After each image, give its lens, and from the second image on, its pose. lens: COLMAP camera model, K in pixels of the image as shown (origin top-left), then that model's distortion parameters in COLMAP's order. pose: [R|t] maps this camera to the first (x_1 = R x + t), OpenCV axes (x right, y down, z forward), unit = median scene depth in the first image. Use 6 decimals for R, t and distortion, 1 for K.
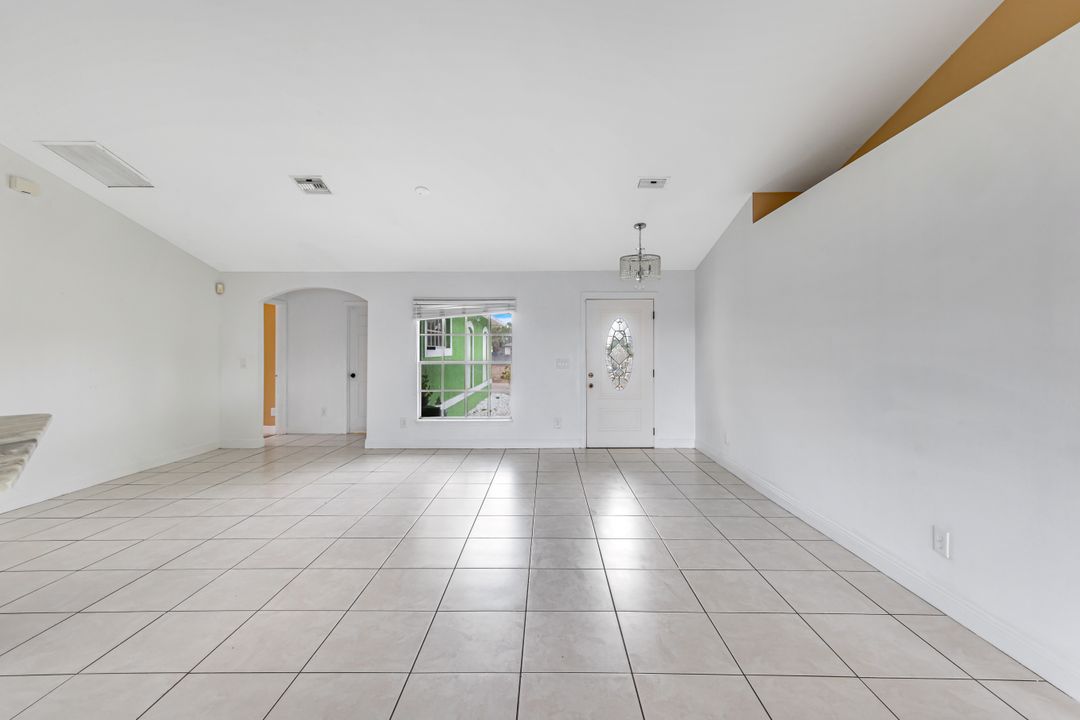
lens RADIAL K [[469.5, 0, 541.4], [0, 469.5, 352.9], [0, 0, 1]] dist [0.006640, 0.000272]
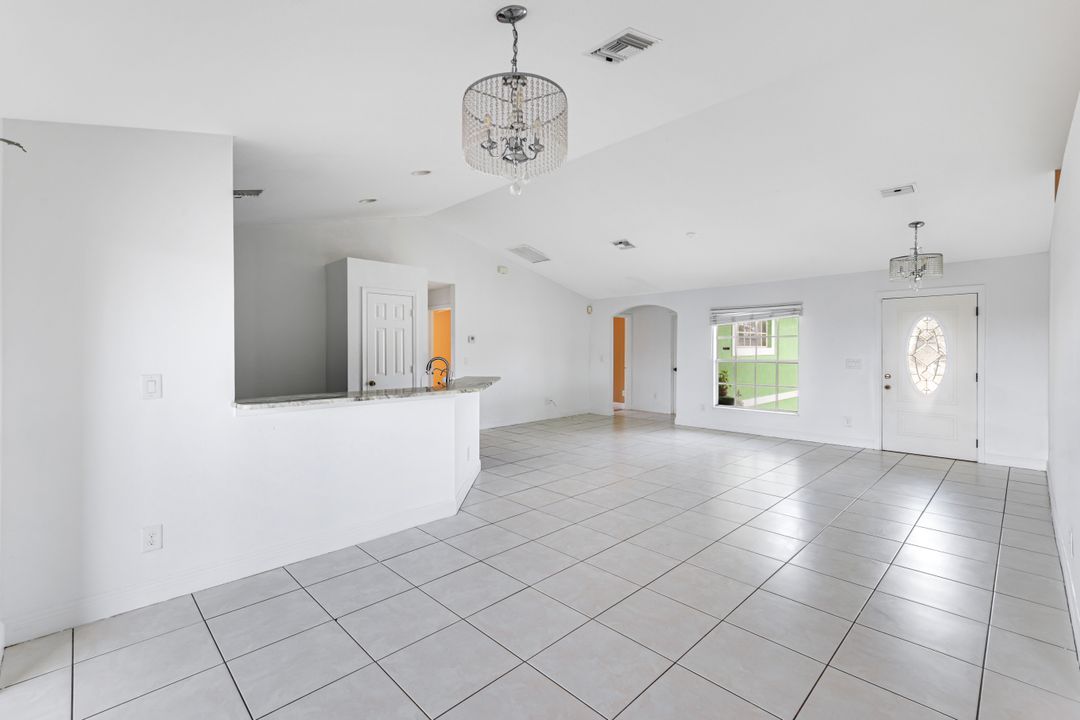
lens RADIAL K [[469.5, 0, 534.2], [0, 469.5, 352.8], [0, 0, 1]] dist [0.006640, 0.000272]
pose [[0.699636, 0.006669, -0.714468, 0.290893], [-0.003182, 0.999976, 0.006218, -0.005042], [0.714492, -0.002077, 0.699640, -0.207169]]
